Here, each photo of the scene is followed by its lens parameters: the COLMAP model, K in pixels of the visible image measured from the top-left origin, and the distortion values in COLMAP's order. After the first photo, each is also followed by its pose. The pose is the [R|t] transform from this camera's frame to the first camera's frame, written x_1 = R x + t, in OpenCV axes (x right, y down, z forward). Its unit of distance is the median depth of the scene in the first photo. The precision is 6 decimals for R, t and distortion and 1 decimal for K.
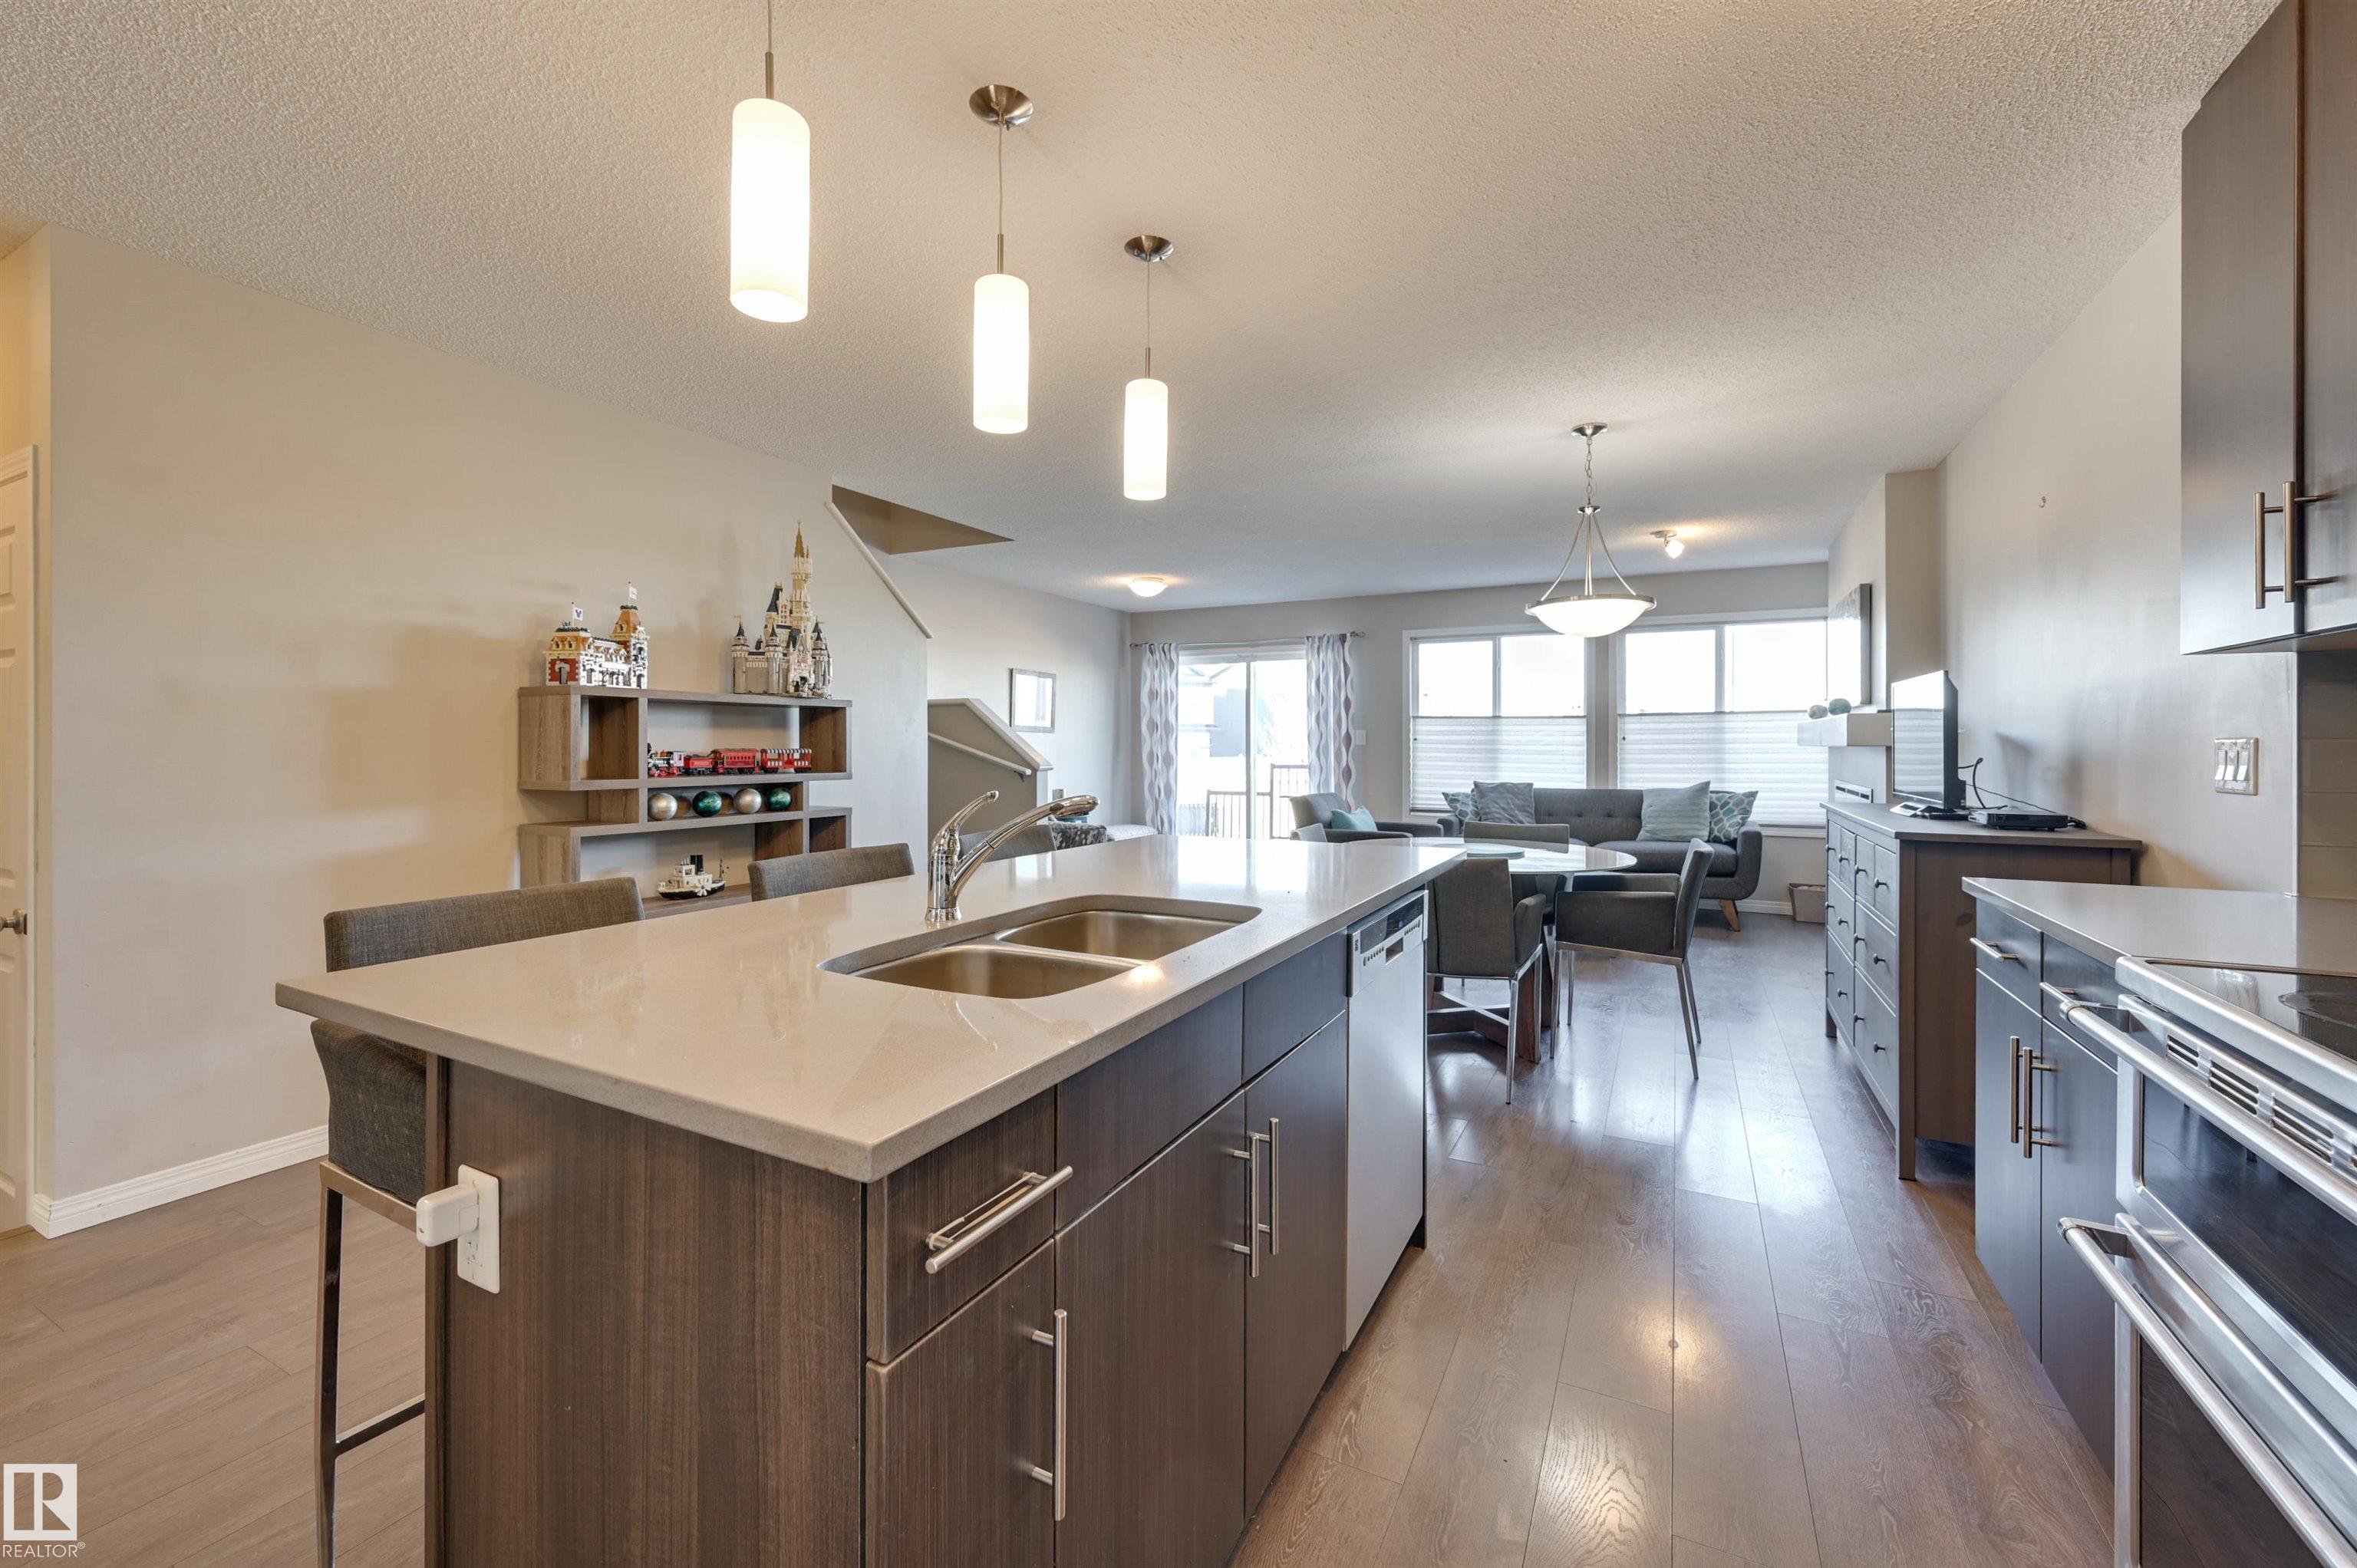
lens RADIAL K [[972.6, 0, 1166.9], [0, 972.6, 752.9], [0, 0, 1]] dist [0.000728, -0.000329]
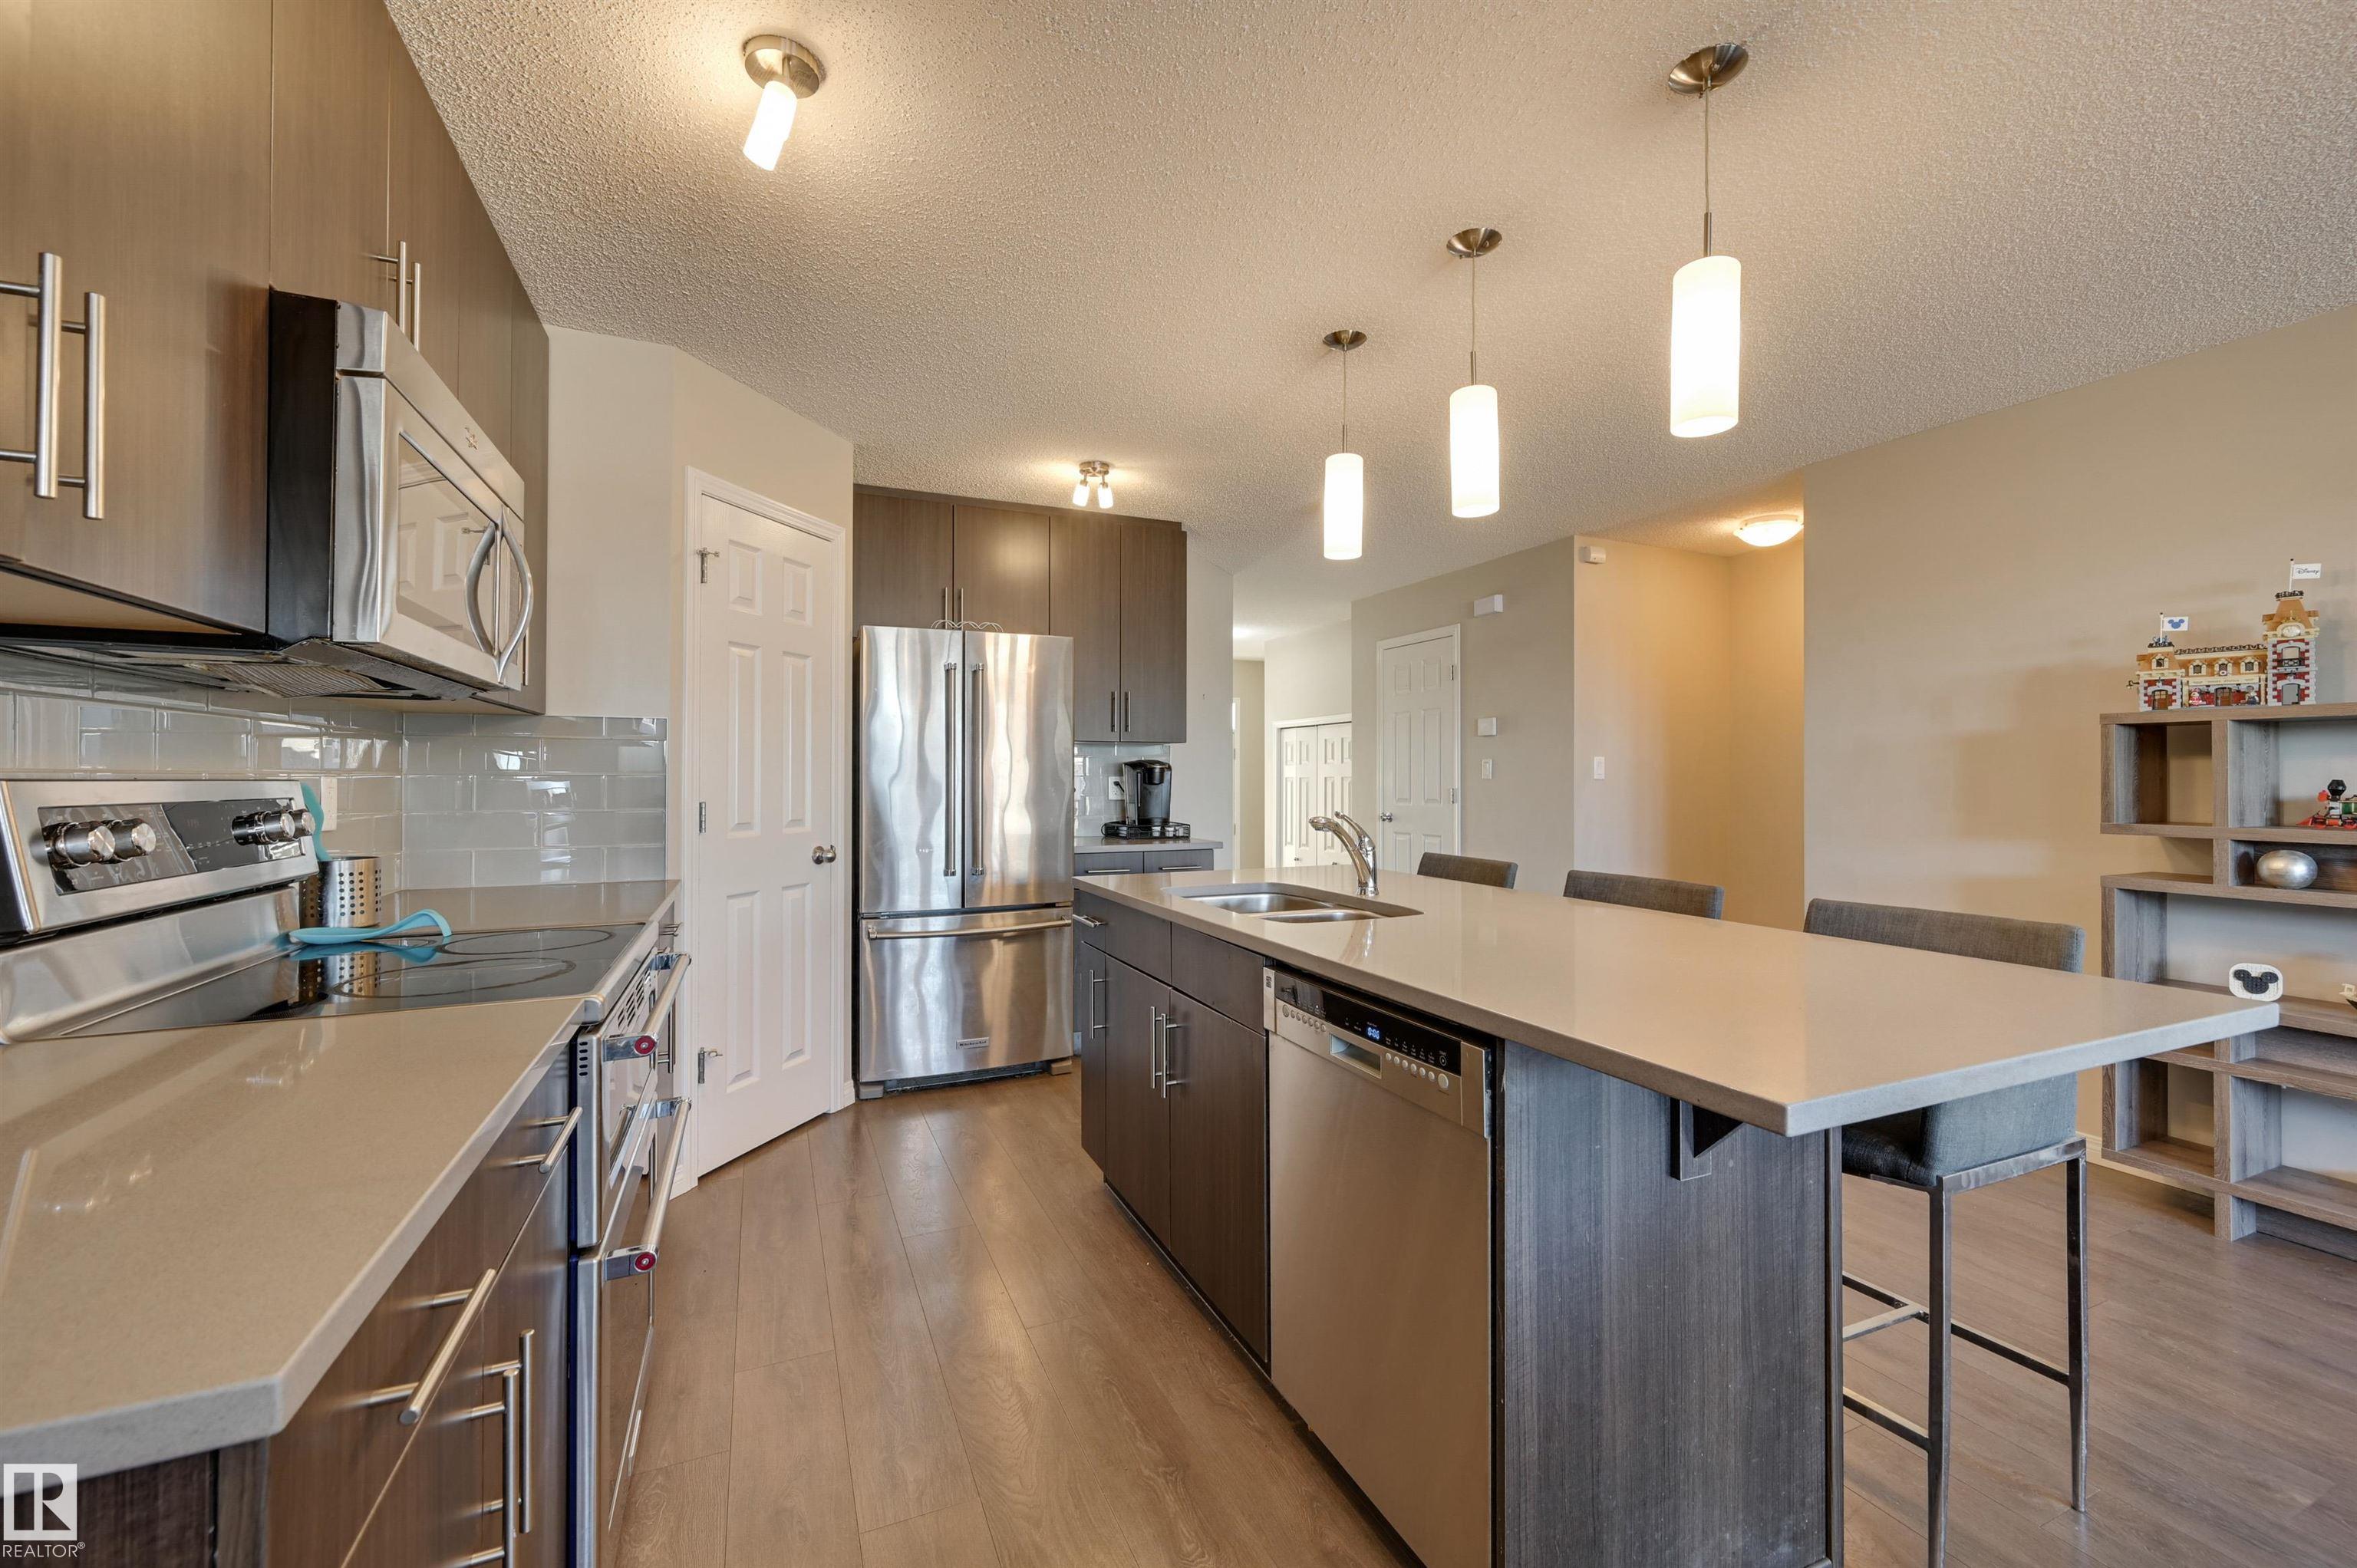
lens RADIAL K [[955.2, 0, 1171.2], [0, 955.2, 770.4], [0, 0, 1]] dist [-0.003391, -0.000337]
pose [[-0.626936, -0.008256, -0.779027, 0.250781], [-0.007979, 0.999959, -0.004176, -0.003514], [0.779030, 0.003598, -0.626977, 0.374529]]
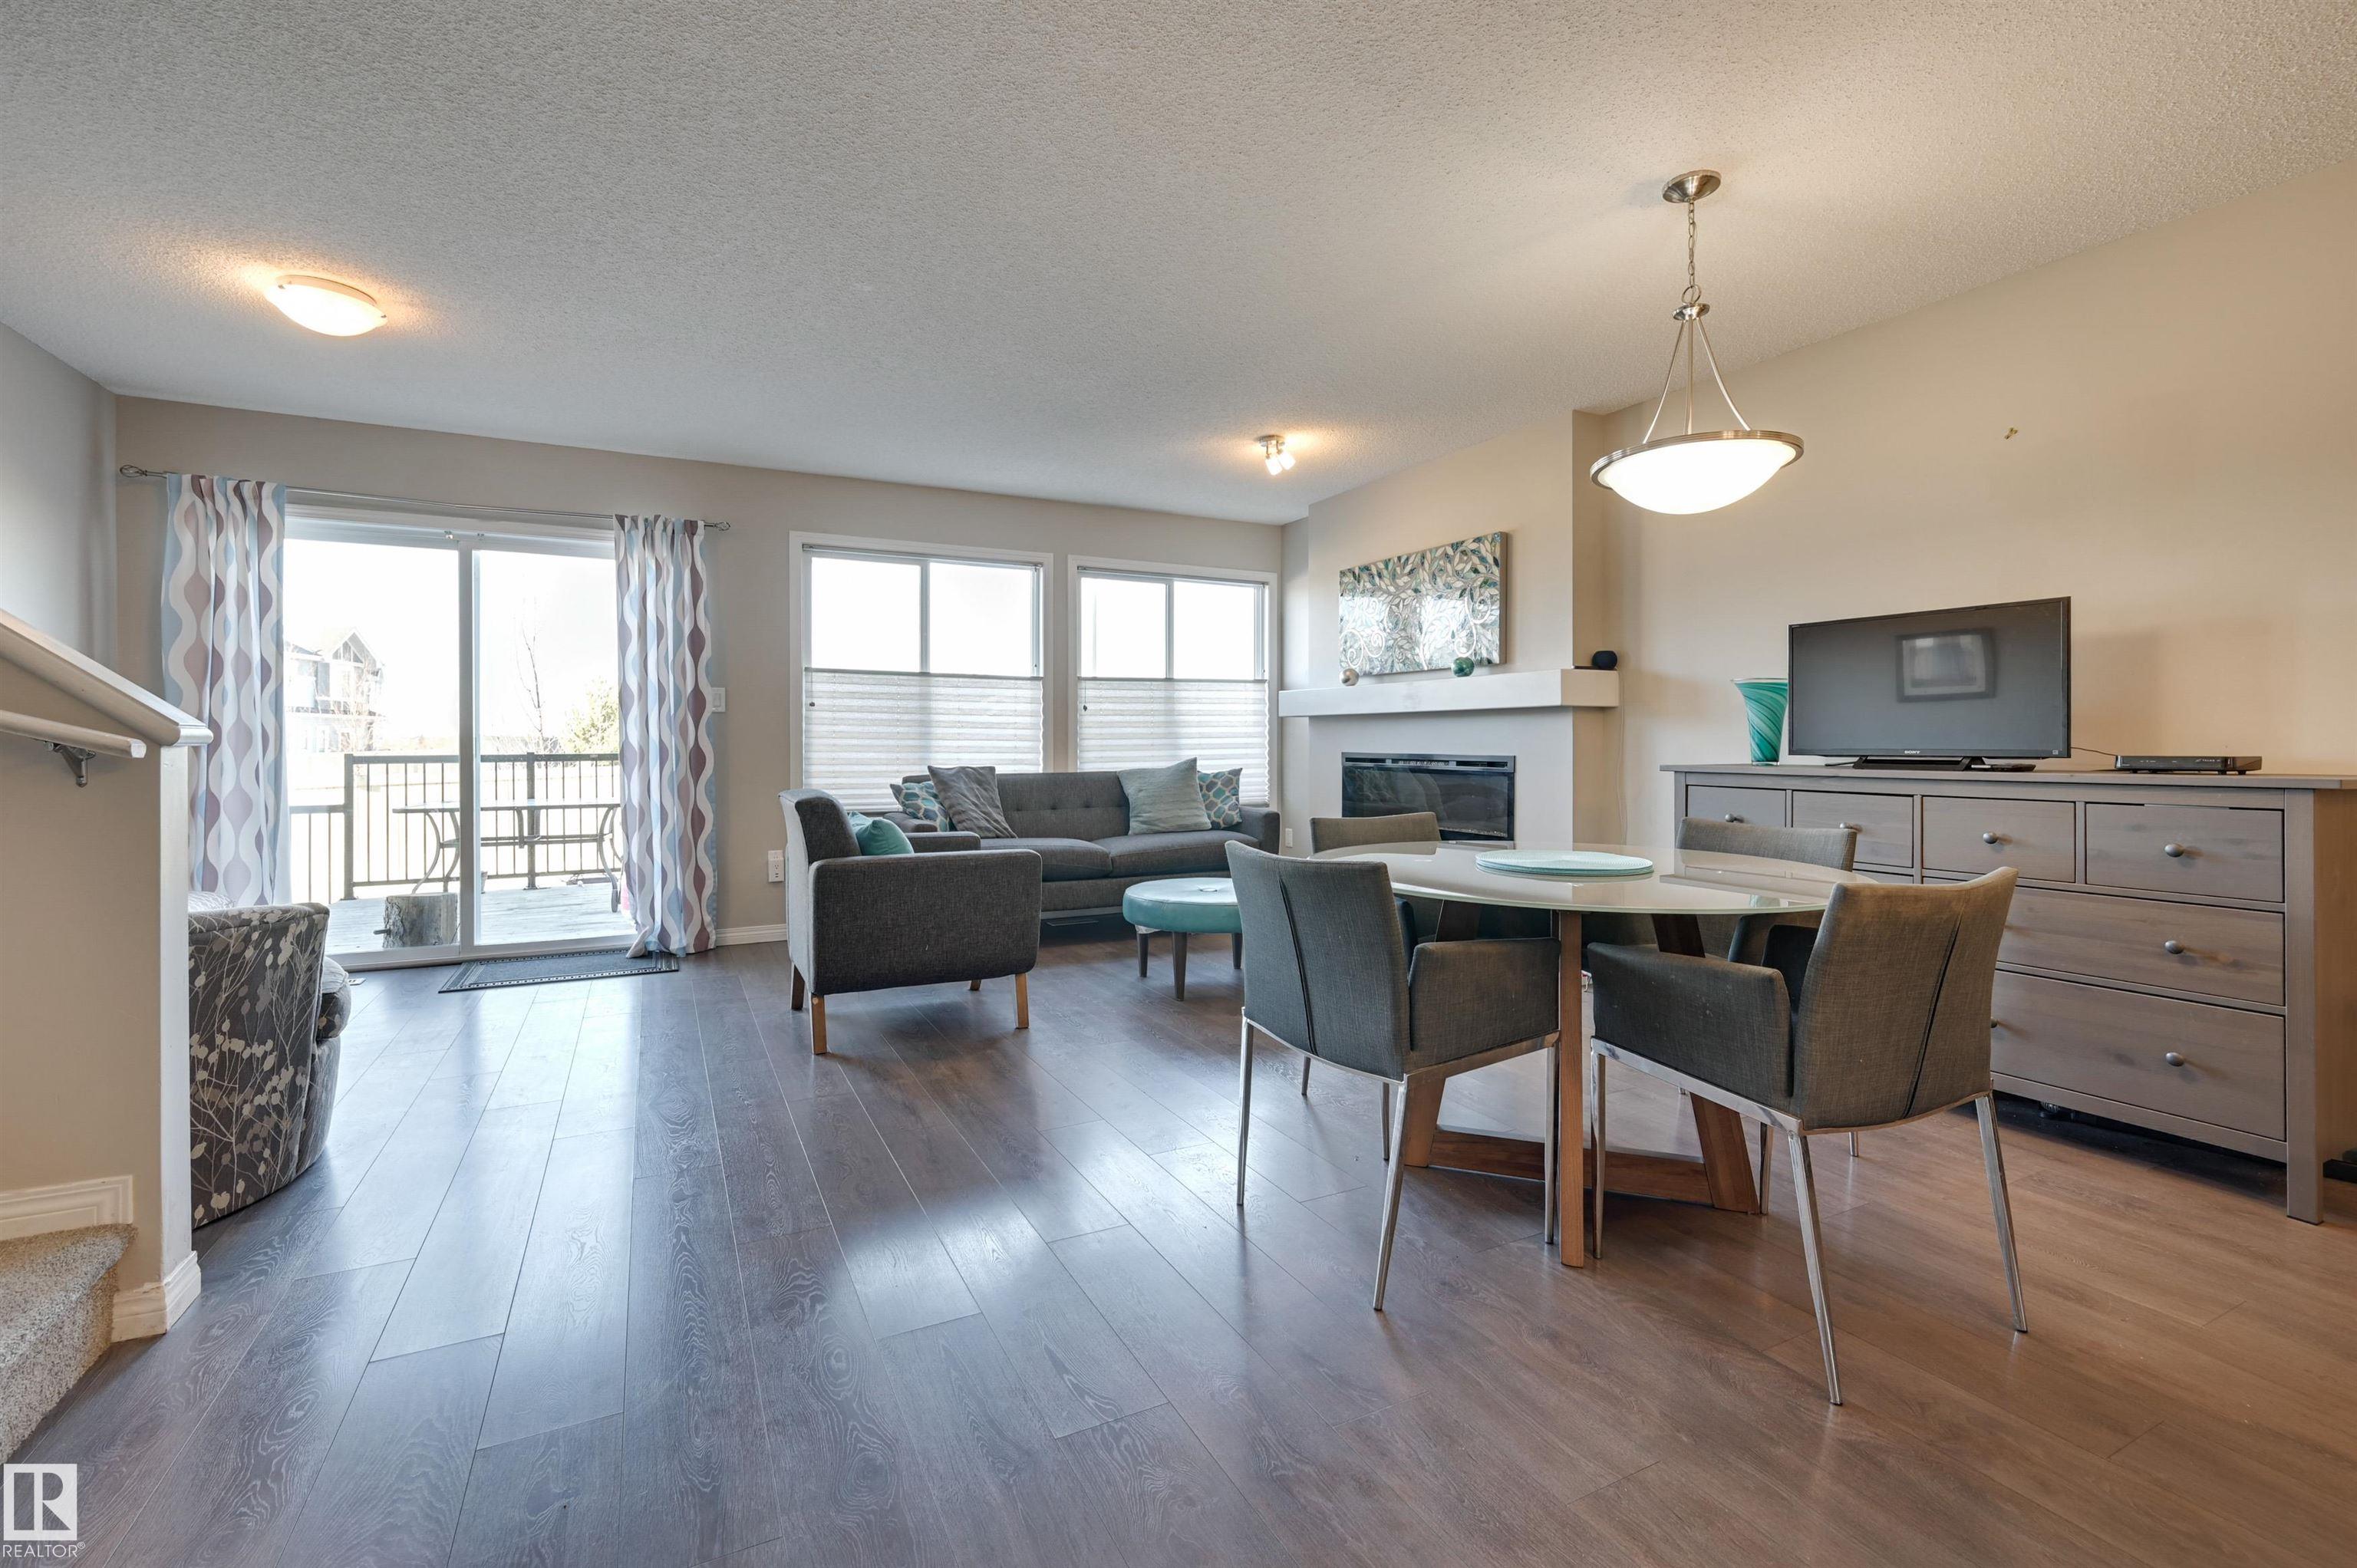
lens RADIAL K [[1009.4, 0, 1151.9], [0, 1009.4, 746.5], [0, 0, 1]] dist [0.004540, 0.001576]
pose [[0.587068, -0.004346, 0.809526, -0.165606], [0.008307, 0.999965, -0.000656, 0.017583], [-0.809495, 0.007110, 0.587084, 0.471182]]
